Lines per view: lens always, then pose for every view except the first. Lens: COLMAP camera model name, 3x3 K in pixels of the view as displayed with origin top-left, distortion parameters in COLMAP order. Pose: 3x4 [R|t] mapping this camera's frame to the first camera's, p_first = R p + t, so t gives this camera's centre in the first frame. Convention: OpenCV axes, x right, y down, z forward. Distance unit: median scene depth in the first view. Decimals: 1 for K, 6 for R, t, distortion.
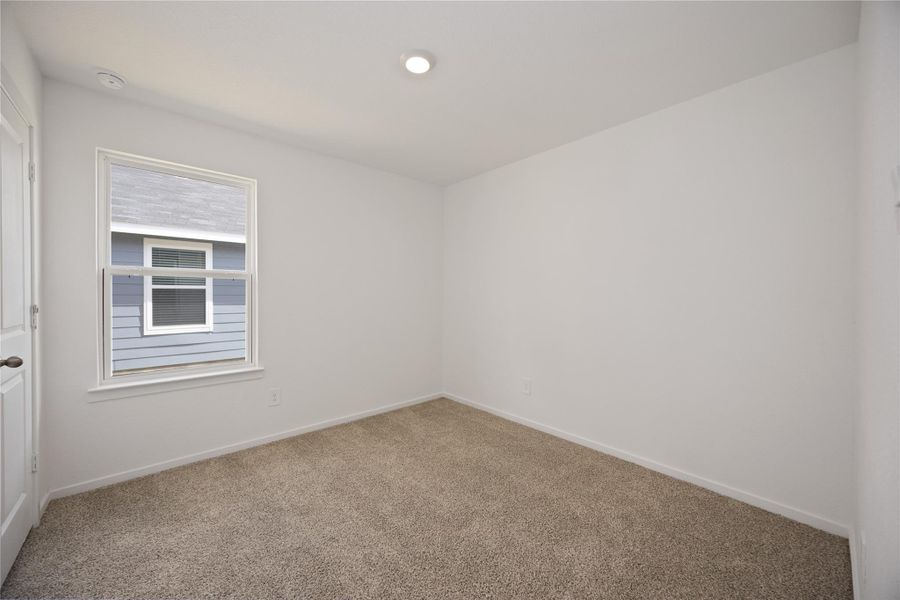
lens RADIAL K [[339.8, 0, 445.6], [0, 339.8, 297.0], [0, 0, 1]] dist [-0.004597, 0.000154]
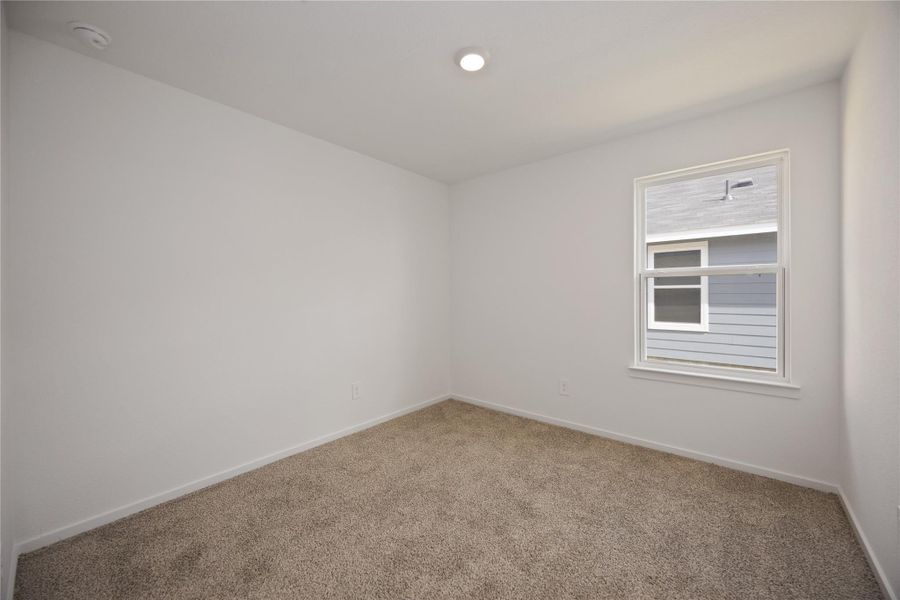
lens RADIAL K [[339.8, 0, 451.7], [0, 339.8, 298.9], [0, 0, 1]] dist [-0.004597, 0.000154]
pose [[0.139403, 0.009168, -0.990193, 0.163090], [0.000099, 0.999957, 0.009272, -0.000914], [0.990236, -0.001391, 0.139396, 0.146189]]
